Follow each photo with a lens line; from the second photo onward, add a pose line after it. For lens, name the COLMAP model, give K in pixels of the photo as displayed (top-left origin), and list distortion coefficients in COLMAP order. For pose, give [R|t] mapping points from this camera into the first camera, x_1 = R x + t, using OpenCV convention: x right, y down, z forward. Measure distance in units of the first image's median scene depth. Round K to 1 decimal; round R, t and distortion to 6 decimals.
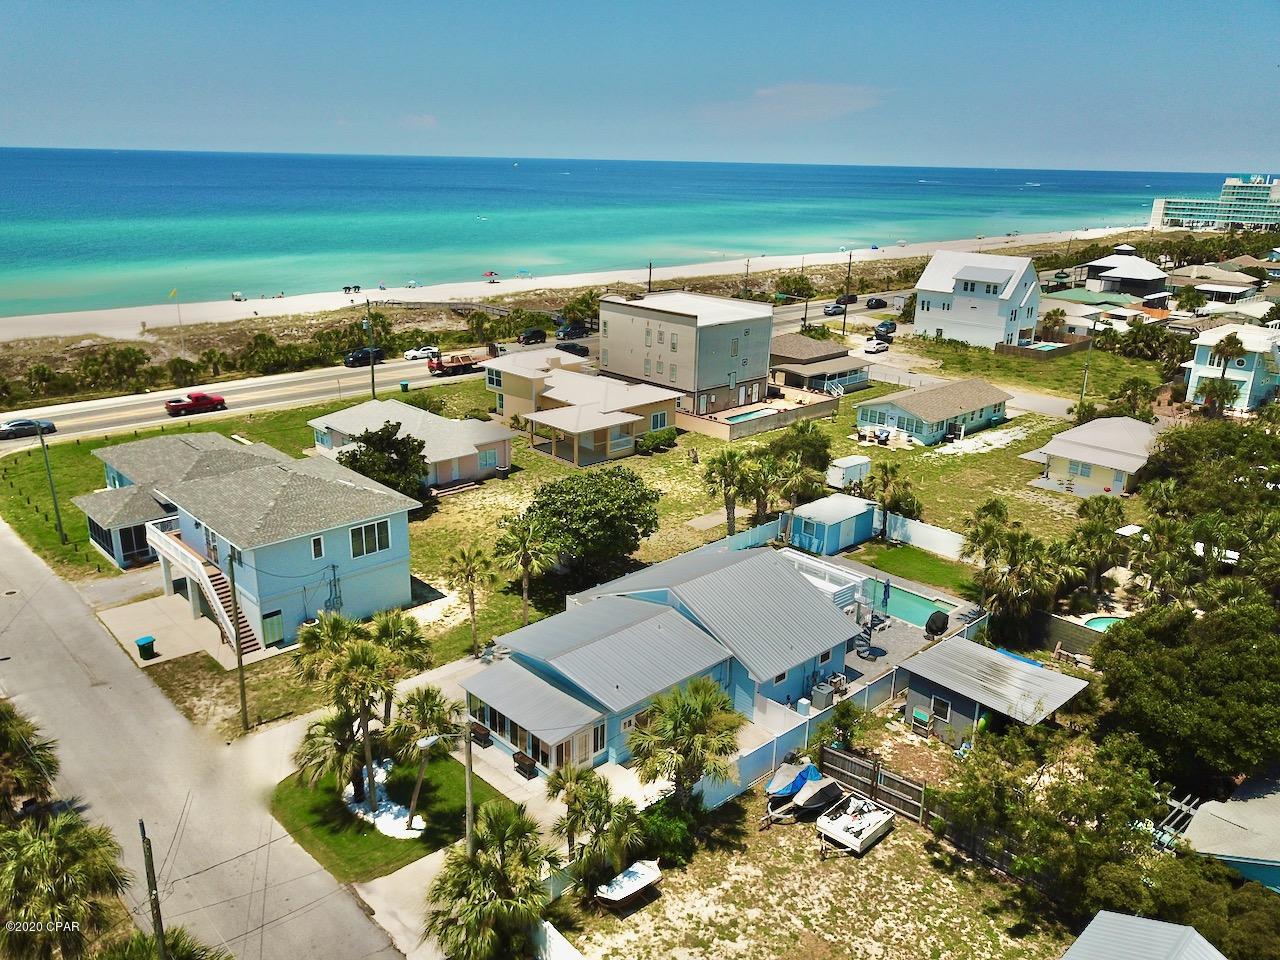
lens RADIAL K [[971.5, 0, 648.1], [0, 971.5, 464.0], [0, 0, 1]] dist [0.095809, -0.190355]
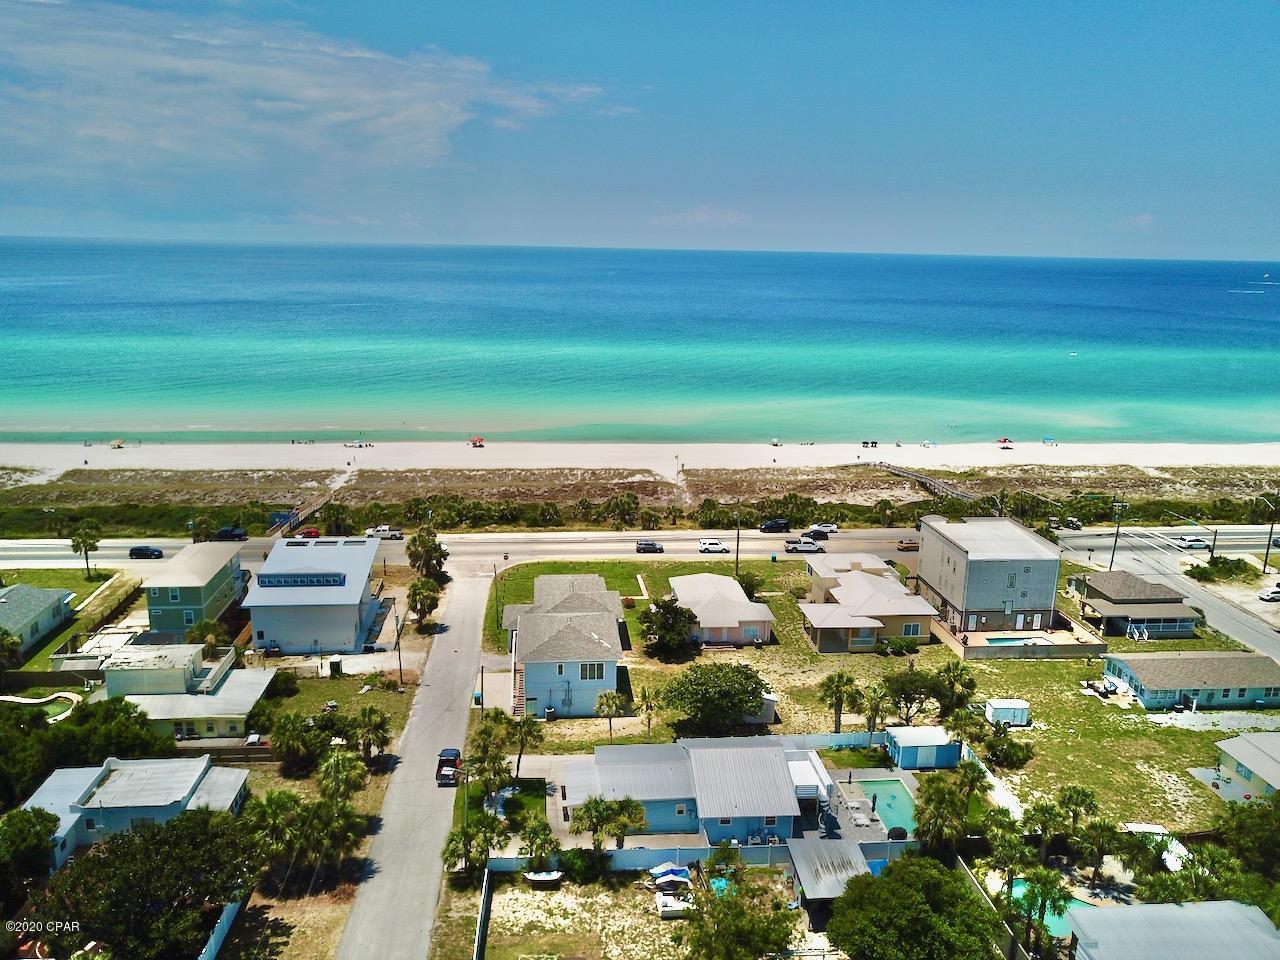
lens RADIAL K [[978.4, 0, 655.7], [0, 978.4, 480.0], [0, 0, 1]] dist [0.011804, 0.001986]
pose [[0.795838, 0.138723, -0.589405, 0.486951], [-0.189472, 0.981573, -0.024808, -0.146516], [0.575102, 0.131418, 0.807457, -0.241761]]
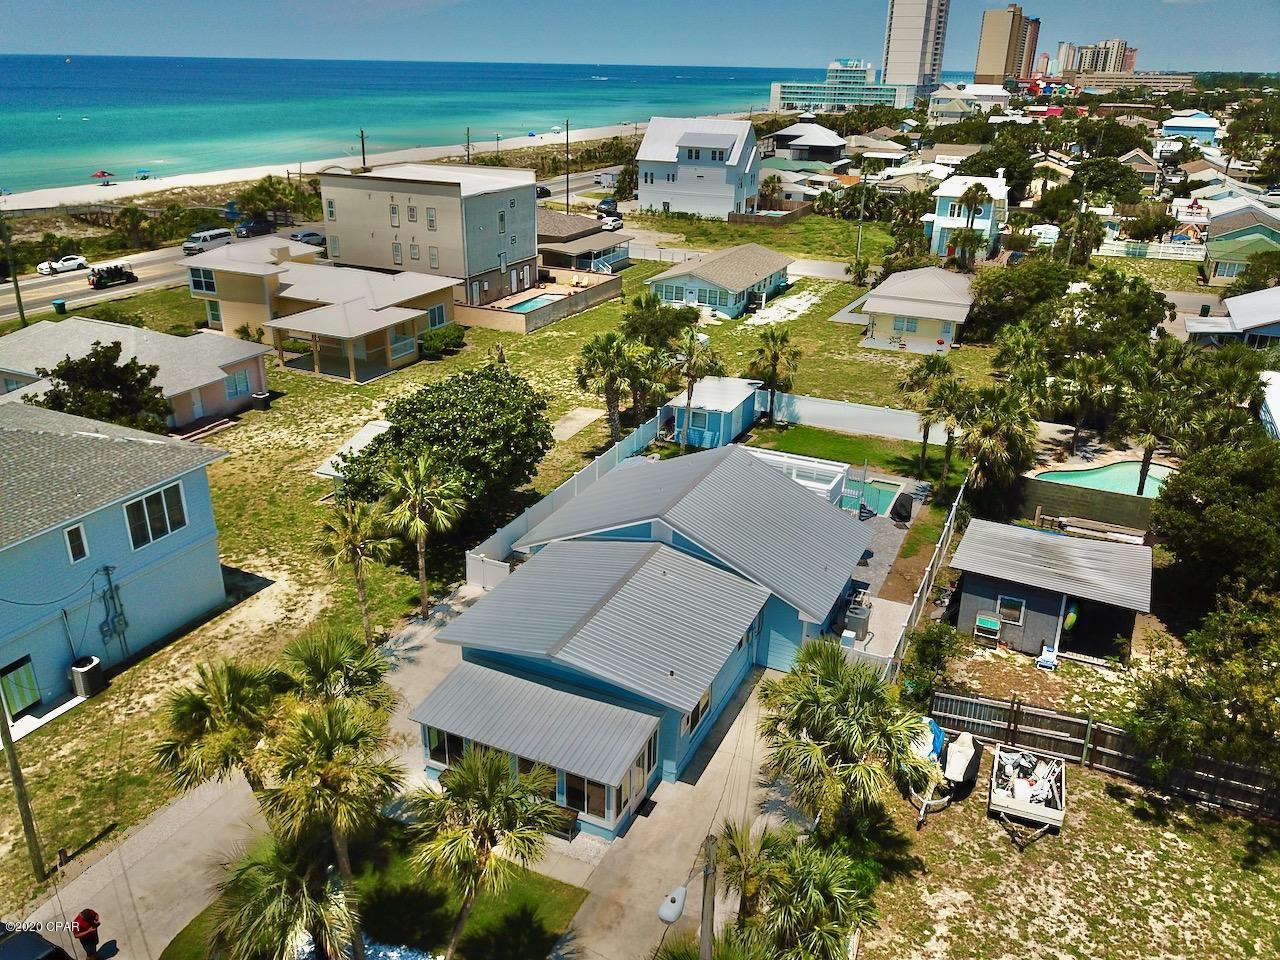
lens RADIAL K [[972.2, 0, 640.0], [0, 972.2, 480.0], [0, 0, 1]] dist [0.007497, -0.010881]
pose [[0.935045, -0.146270, 0.322949, -0.116637], [0.109694, 0.985586, 0.128792, 0.003816], [-0.337132, -0.085001, 0.937612, 0.185468]]
